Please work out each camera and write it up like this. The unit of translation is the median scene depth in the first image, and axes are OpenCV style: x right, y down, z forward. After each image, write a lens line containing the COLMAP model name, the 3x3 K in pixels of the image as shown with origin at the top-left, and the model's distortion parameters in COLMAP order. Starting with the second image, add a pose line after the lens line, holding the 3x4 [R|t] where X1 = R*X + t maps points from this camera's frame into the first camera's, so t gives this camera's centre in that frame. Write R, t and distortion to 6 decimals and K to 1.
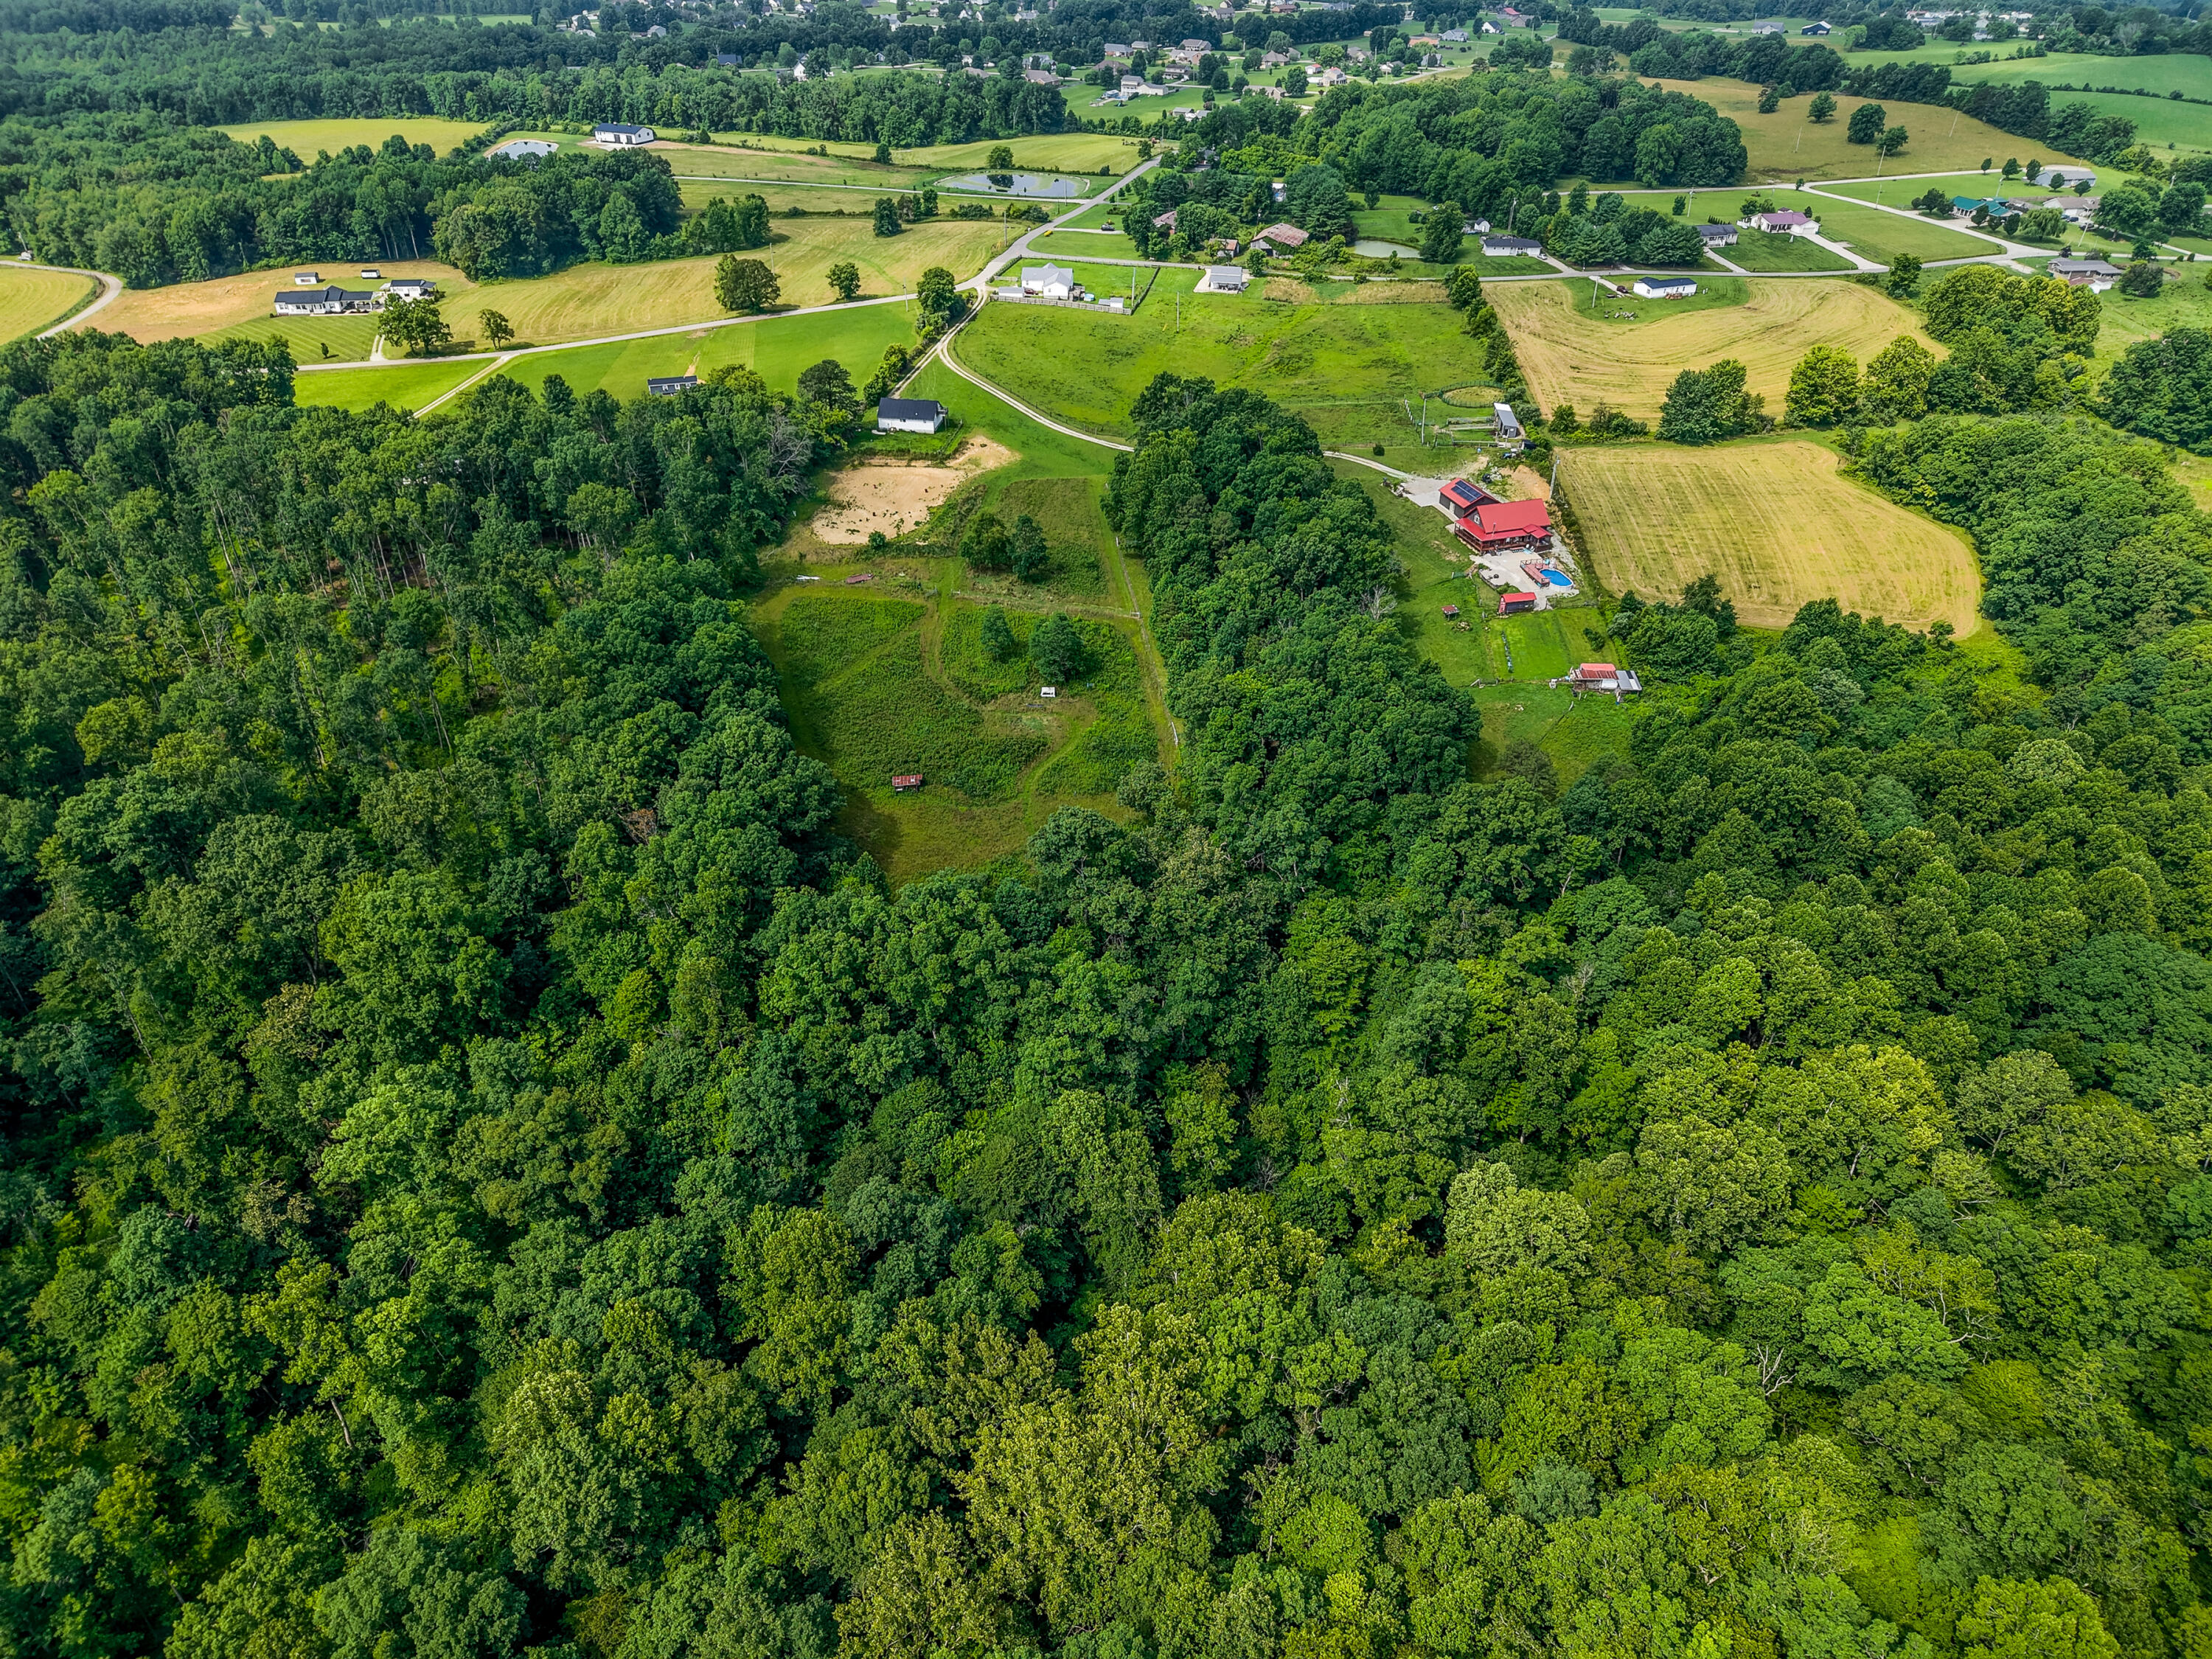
lens RADIAL K [[1480.8, 0, 1109.9], [0, 1480.8, 835.1], [0, 0, 1]] dist [0.025026, -0.018657]
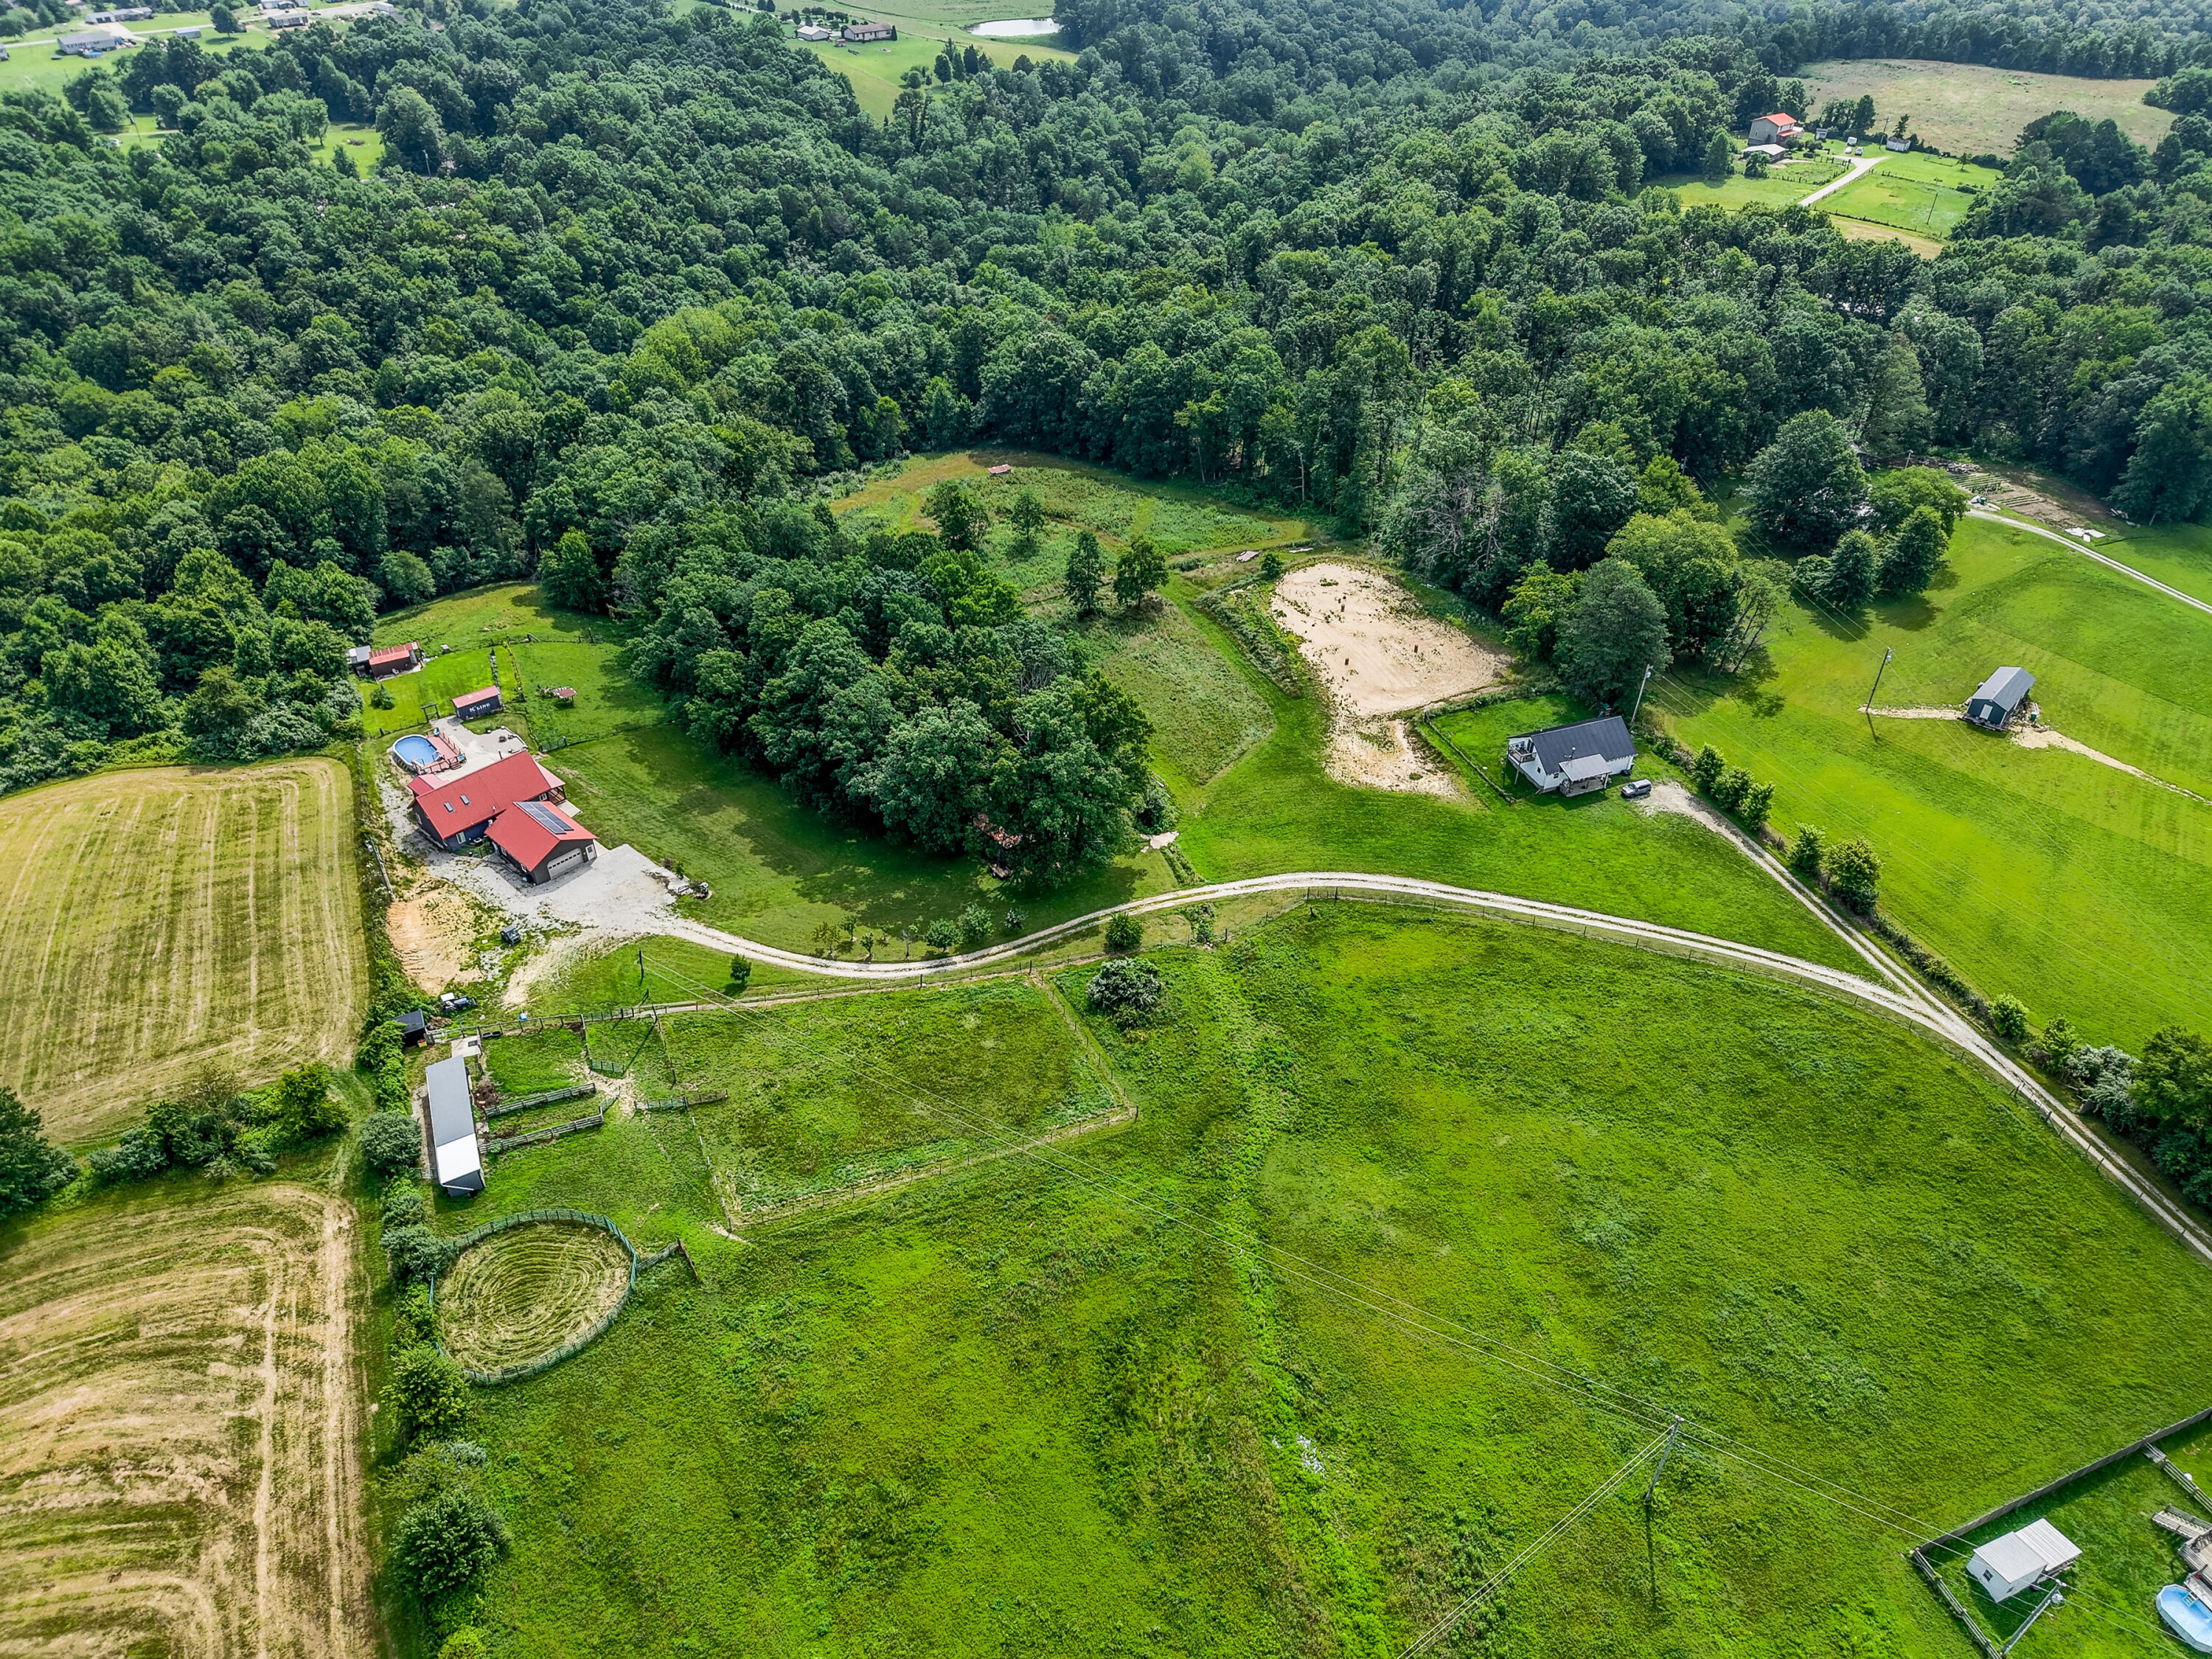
lens RADIAL K [[1480.8, 0, 1109.9], [0, 1480.8, 835.1], [0, 0, 1]] dist [0.025026, -0.018657]
pose [[-0.875971, 0.281084, -0.392003, 0.251505], [-0.274650, 0.377433, 0.884371, -0.736153], [0.396537, 0.882347, -0.253420, 1.130006]]
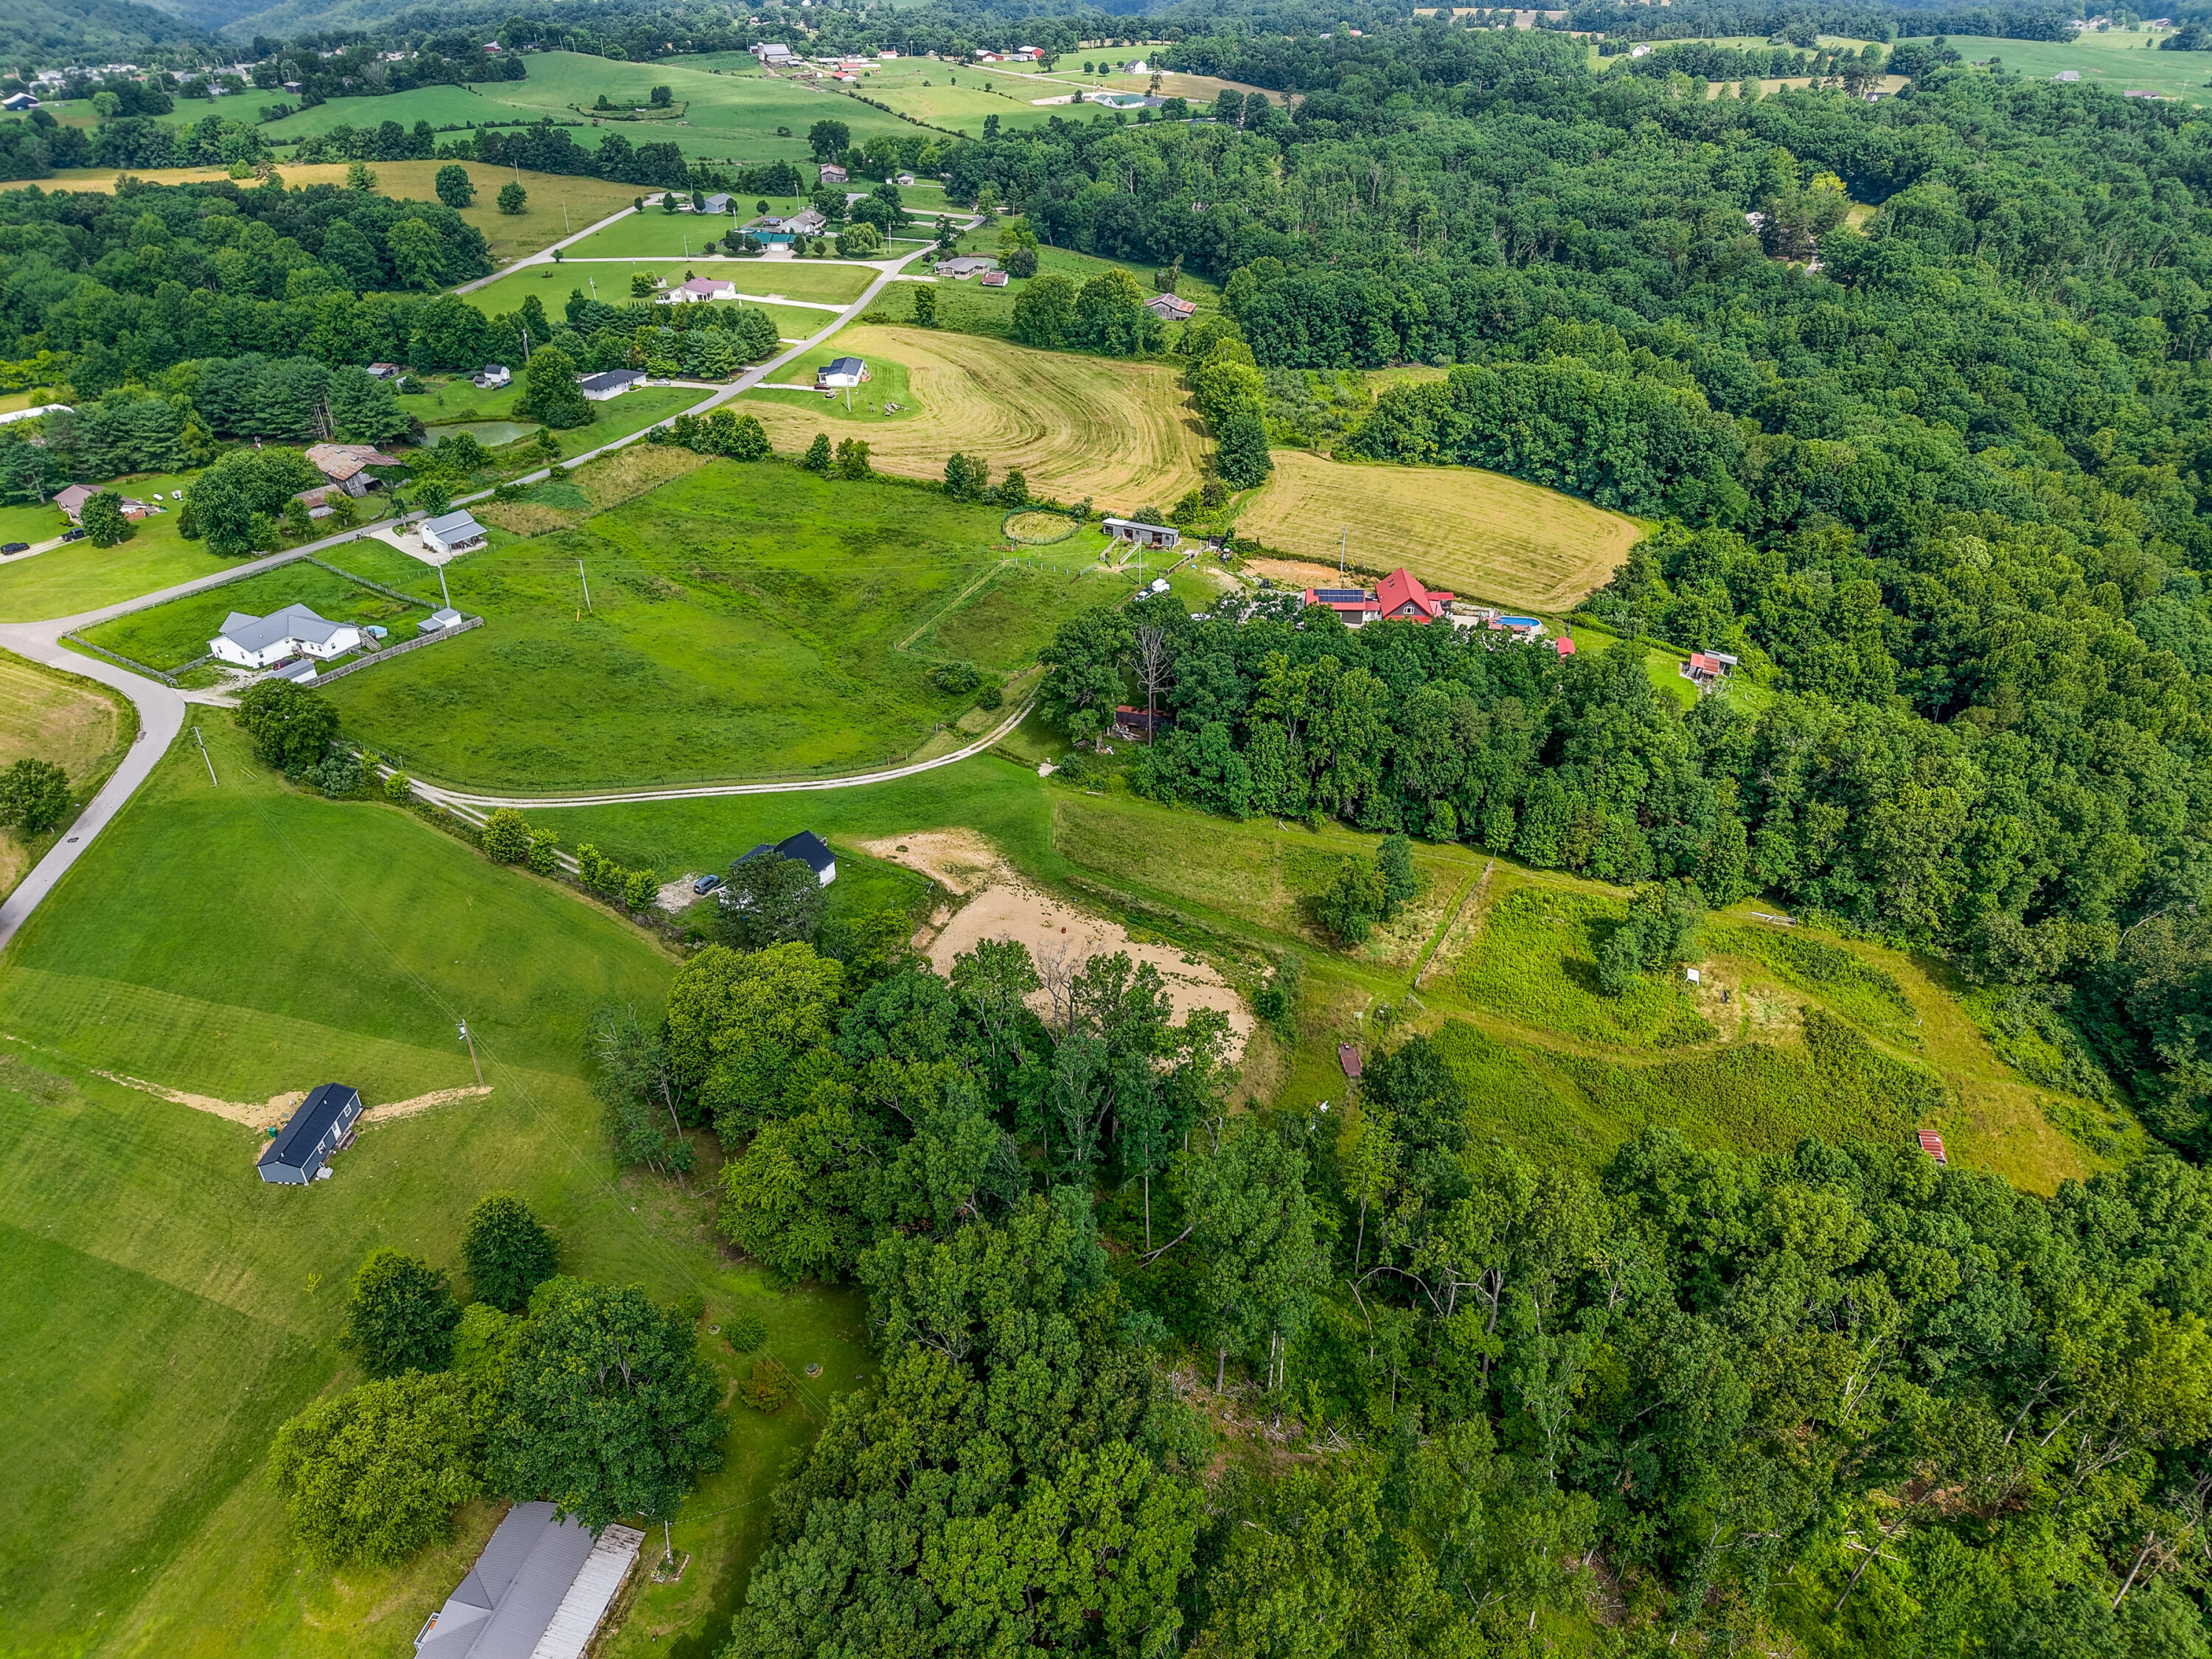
lens RADIAL K [[1480.8, 0, 1109.9], [0, 1480.8, 835.1], [0, 0, 1]] dist [0.025026, -0.018657]
pose [[0.354103, -0.499180, 0.790842, -0.545565], [0.513894, 0.810382, 0.281415, -0.400166], [-0.781361, 0.306759, 0.543484, 0.601511]]
